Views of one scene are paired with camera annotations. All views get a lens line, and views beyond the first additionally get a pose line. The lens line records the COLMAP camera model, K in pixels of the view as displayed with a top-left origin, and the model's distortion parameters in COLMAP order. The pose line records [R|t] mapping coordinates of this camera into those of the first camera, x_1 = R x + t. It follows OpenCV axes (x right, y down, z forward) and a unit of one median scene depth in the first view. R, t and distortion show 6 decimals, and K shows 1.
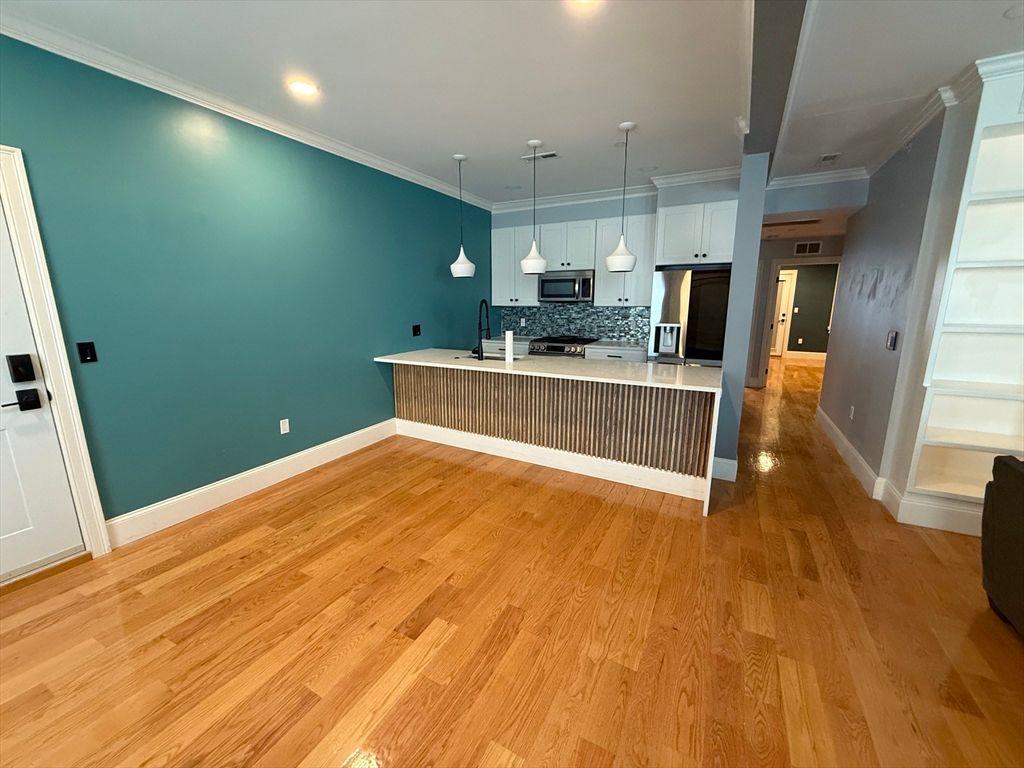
lens RADIAL K [[412.4, 0, 509.3], [0, 412.4, 385.0], [0, 0, 1]] dist [0.002311, -0.000825]
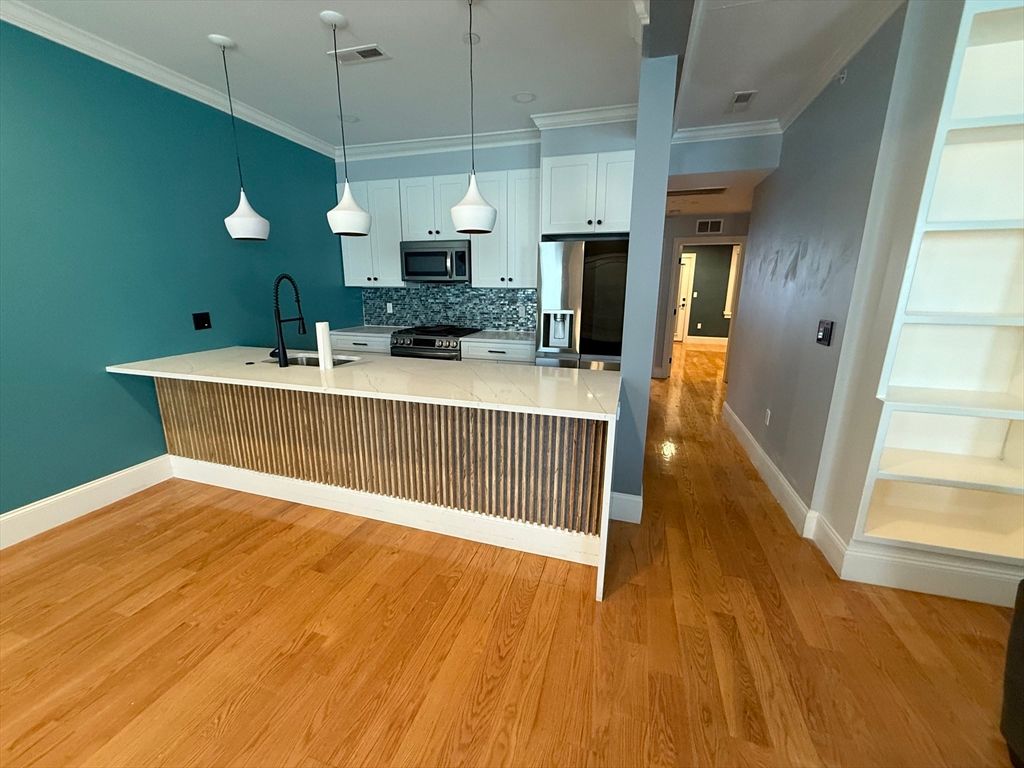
lens RADIAL K [[412.4, 0, 509.0], [0, 412.4, 385.3], [0, 0, 1]] dist [0.002311, -0.000825]
pose [[0.981127, -0.037697, 0.189654, 0.184477], [0.030537, 0.998711, 0.040537, -0.053671], [-0.190938, -0.033981, 0.981014, 0.325080]]
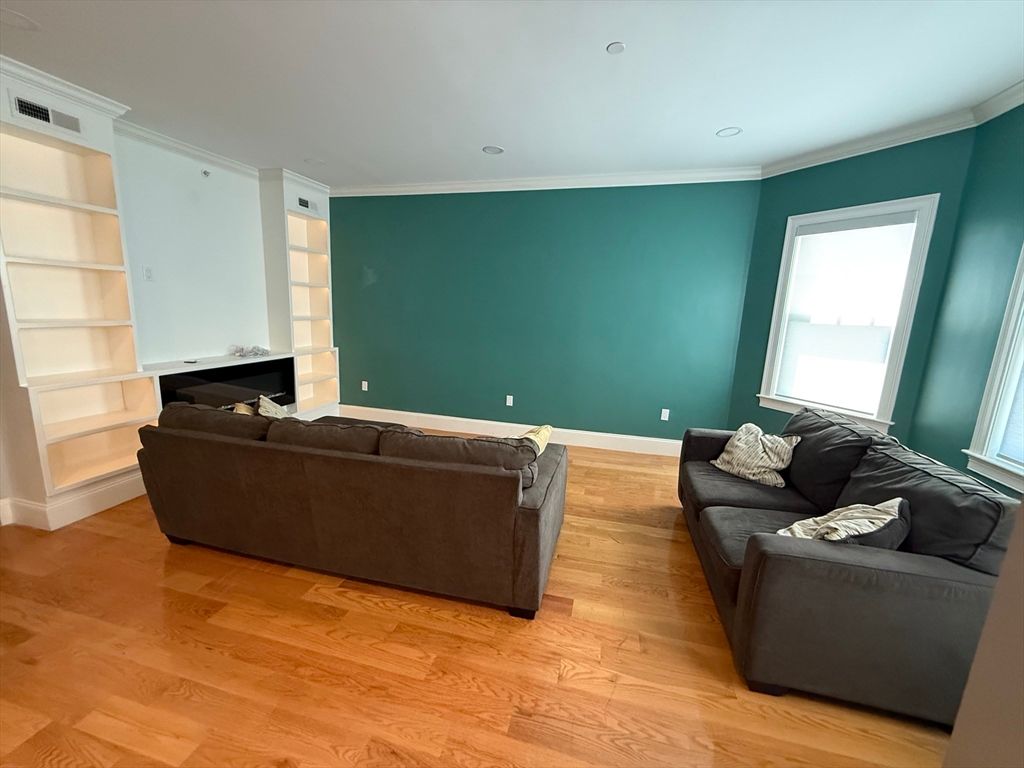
lens RADIAL K [[412.4, 0, 507.2], [0, 412.4, 379.0], [0, 0, 1]] dist [0.002311, -0.000825]
pose [[-0.228513, -0.172625, 0.958114, -0.111314], [0.170489, 0.961850, 0.213960, -0.020857], [-0.958496, 0.212240, -0.190364, 0.093078]]
